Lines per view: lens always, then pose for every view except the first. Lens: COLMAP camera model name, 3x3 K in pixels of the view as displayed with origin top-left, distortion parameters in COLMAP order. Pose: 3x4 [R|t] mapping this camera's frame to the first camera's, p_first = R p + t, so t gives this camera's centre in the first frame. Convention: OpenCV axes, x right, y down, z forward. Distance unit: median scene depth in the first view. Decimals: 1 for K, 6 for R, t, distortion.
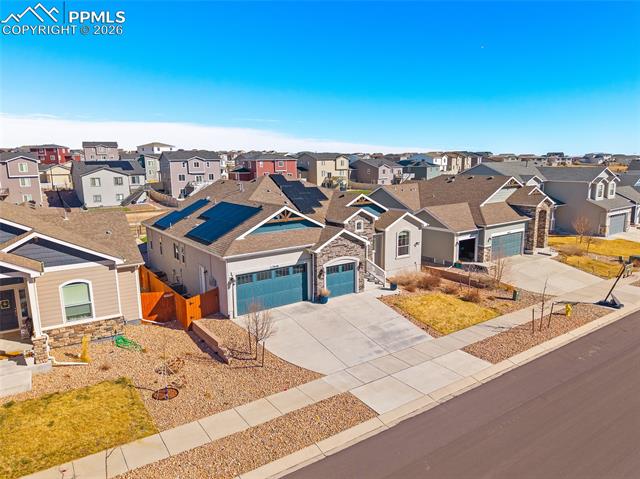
lens RADIAL K [[436.8, 0, 320.0], [0, 436.8, 239.5], [0, 0, 1]] dist [0.052149, -0.073366]
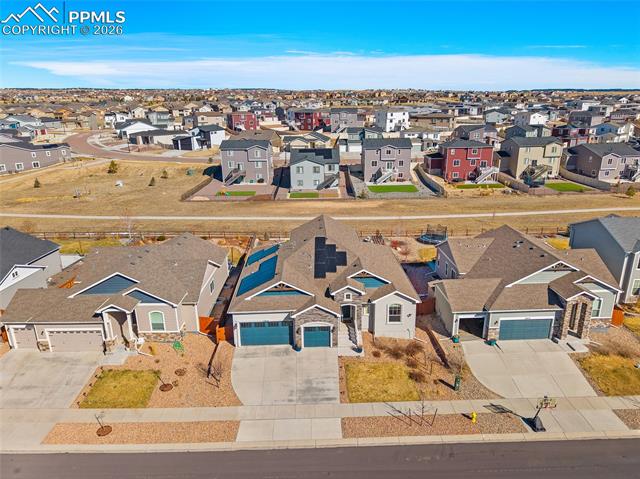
lens RADIAL K [[436.8, 0, 320.0], [0, 436.8, 239.5], [0, 0, 1]] dist [0.052149, -0.073366]
pose [[0.840917, 0.163449, -0.515890, 0.671666], [-0.097861, 0.983510, 0.152088, -0.394191], [0.532242, -0.077408, 0.843046, -0.142782]]
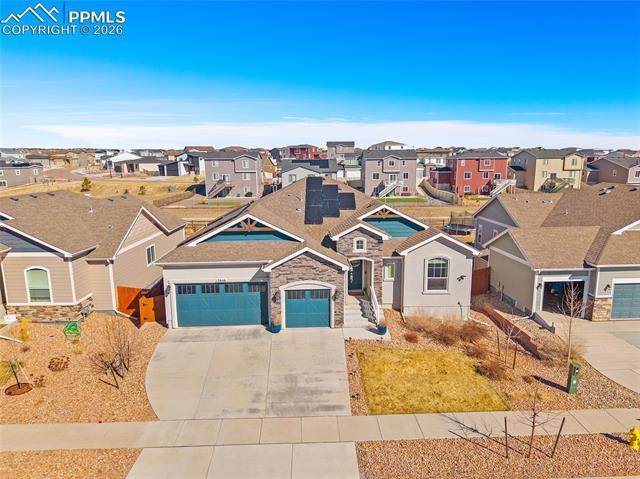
lens RADIAL K [[436.8, 0, 320.0], [0, 436.8, 239.5], [0, 0, 1]] dist [0.052149, -0.073366]
pose [[0.845722, 0.102007, -0.523783, 0.444679], [-0.099125, 0.994507, 0.033629, -0.060290], [0.524336, 0.023479, 0.851188, 0.286055]]
